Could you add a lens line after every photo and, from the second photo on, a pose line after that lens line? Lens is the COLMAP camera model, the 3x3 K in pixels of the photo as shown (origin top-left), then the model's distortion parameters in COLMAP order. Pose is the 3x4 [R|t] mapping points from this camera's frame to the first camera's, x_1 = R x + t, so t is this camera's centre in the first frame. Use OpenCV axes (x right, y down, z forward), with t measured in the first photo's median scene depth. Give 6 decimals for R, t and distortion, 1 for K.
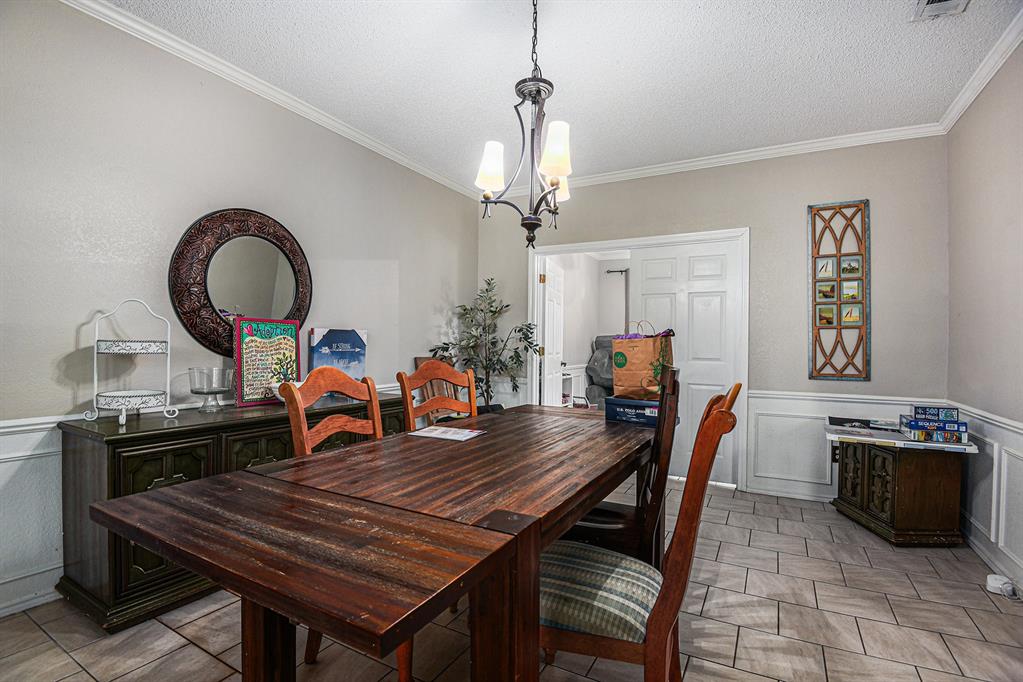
lens RADIAL K [[484.1, 0, 520.9], [0, 484.1, 340.7], [0, 0, 1]] dist [-0.033077, -0.002922]
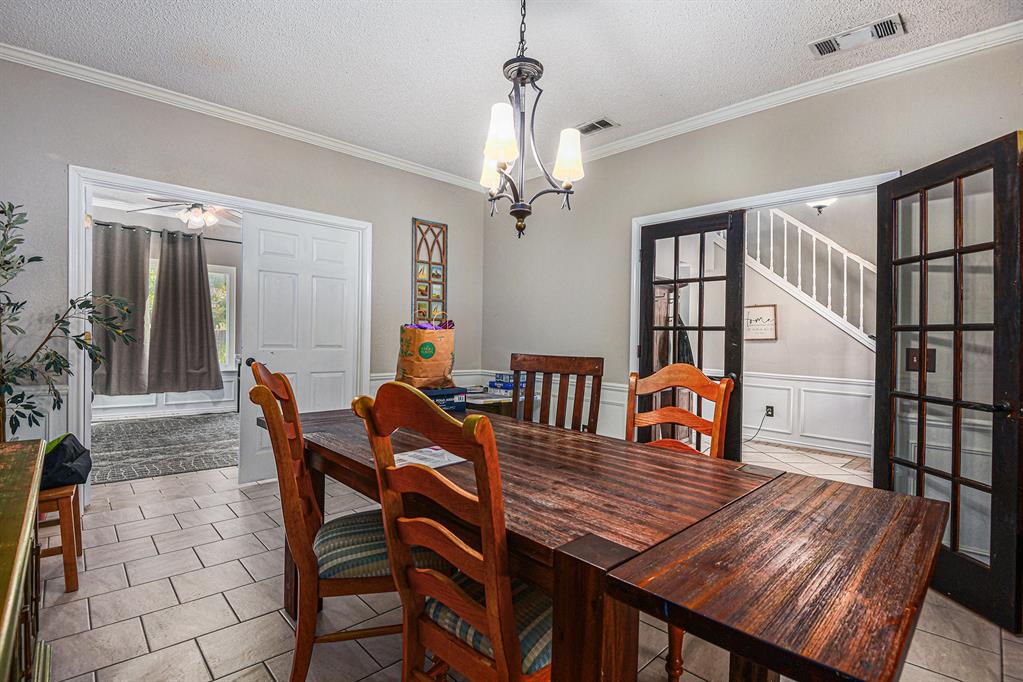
lens RADIAL K [[484.1, 0, 495.3], [0, 484.1, 340.7], [0, 0, 1]] dist [-0.033077, -0.002922]
pose [[0.322615, -0.011937, 0.946455, -0.507305], [-0.027425, 0.999383, 0.021953, -0.004229], [-0.946133, -0.033039, 0.322089, 0.413933]]
